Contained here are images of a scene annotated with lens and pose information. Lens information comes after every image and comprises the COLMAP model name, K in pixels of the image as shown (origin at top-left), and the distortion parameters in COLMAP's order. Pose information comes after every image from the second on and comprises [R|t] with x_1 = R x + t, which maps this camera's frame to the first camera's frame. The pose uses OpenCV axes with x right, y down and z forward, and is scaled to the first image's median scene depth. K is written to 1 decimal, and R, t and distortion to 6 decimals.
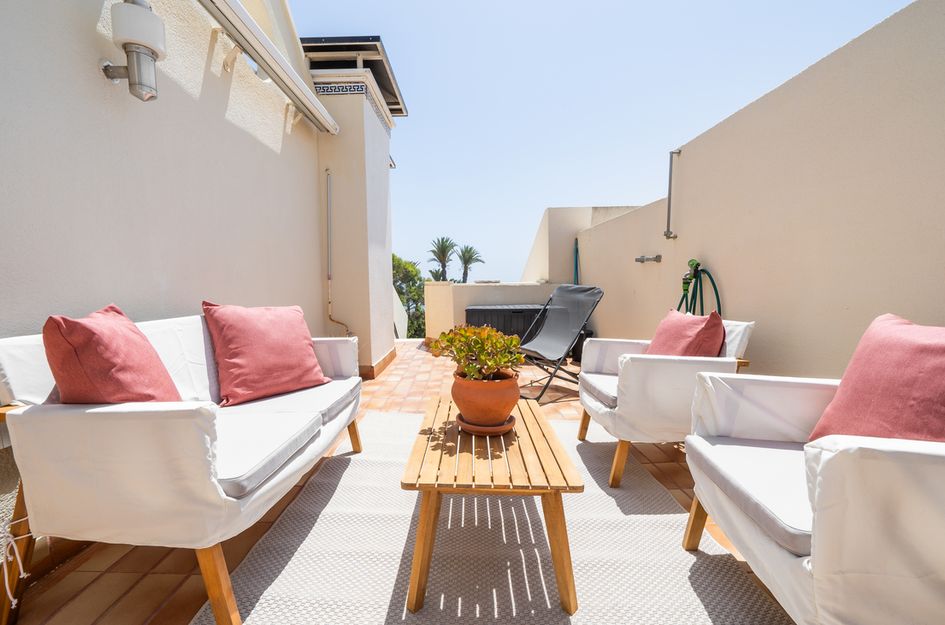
lens RADIAL K [[389.8, 0, 464.4], [0, 389.8, 275.8], [0, 0, 1]] dist [-0.001964, -0.001929]
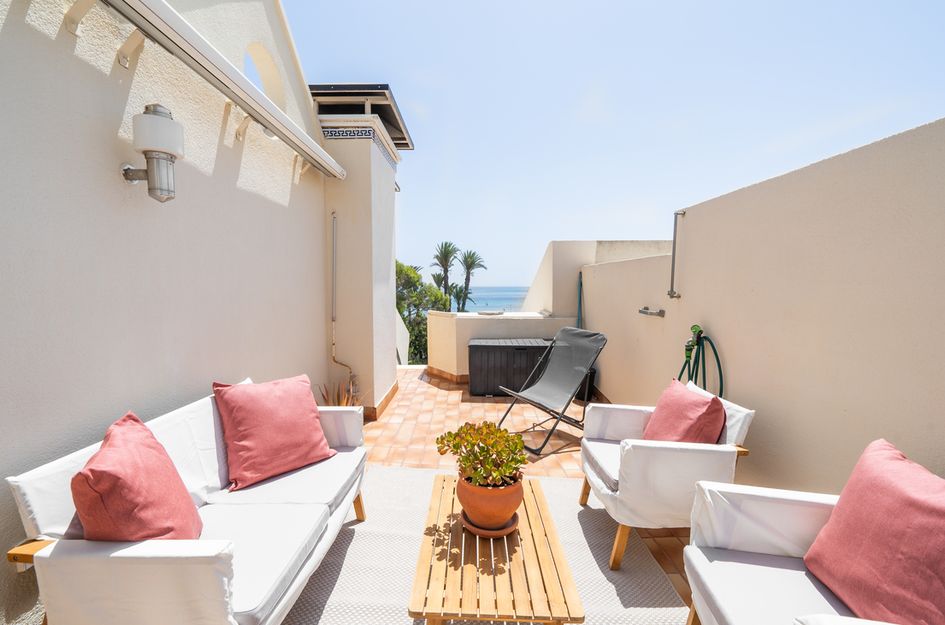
lens RADIAL K [[389.8, 0, 467.0], [0, 389.8, 307.5], [0, 0, 1]] dist [-0.001964, -0.001929]
pose [[0.999880, 0.015344, -0.002107, -0.006427], [-0.015357, 0.999860, -0.006616, -0.105453], [0.002005, 0.006647, 0.999976, -0.015824]]
